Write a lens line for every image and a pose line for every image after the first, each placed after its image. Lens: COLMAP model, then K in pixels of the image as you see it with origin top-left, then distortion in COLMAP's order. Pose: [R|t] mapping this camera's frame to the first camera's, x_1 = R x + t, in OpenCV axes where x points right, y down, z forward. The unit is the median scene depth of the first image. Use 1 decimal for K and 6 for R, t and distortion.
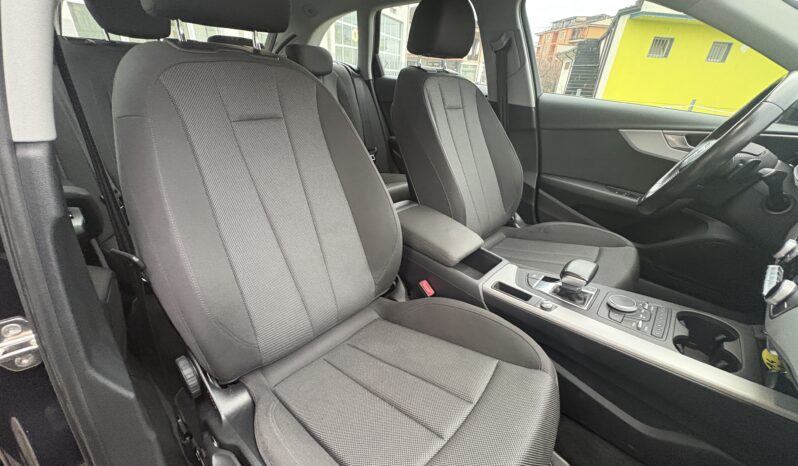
lens RADIAL K [[330.4, 0, 399.0], [0, 330.4, 233.0], [0, 0, 1]] dist [0.013307, 0.000158]
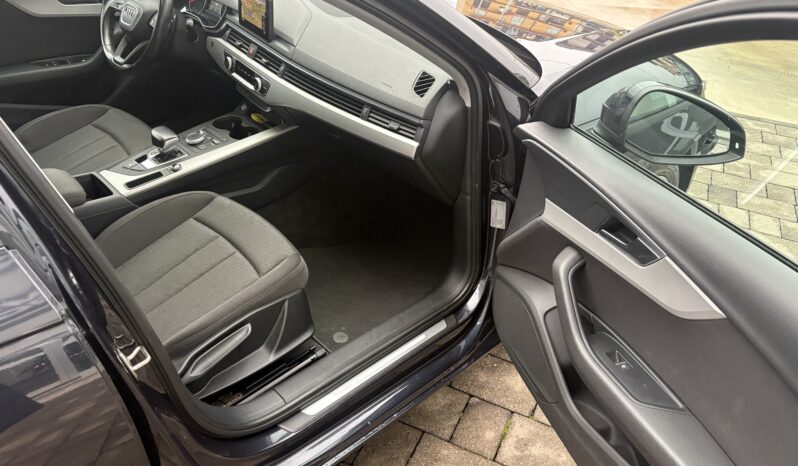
lens RADIAL K [[604.2, 0, 399.0], [0, 604.2, 233.0], [0, 0, 1]] dist [0.044038, -0.003652]
pose [[0.095927, -0.609824, 0.786710, -1.458274], [0.407112, 0.745264, 0.528055, -0.479648], [-0.908327, 0.269624, 0.319757, -0.483387]]
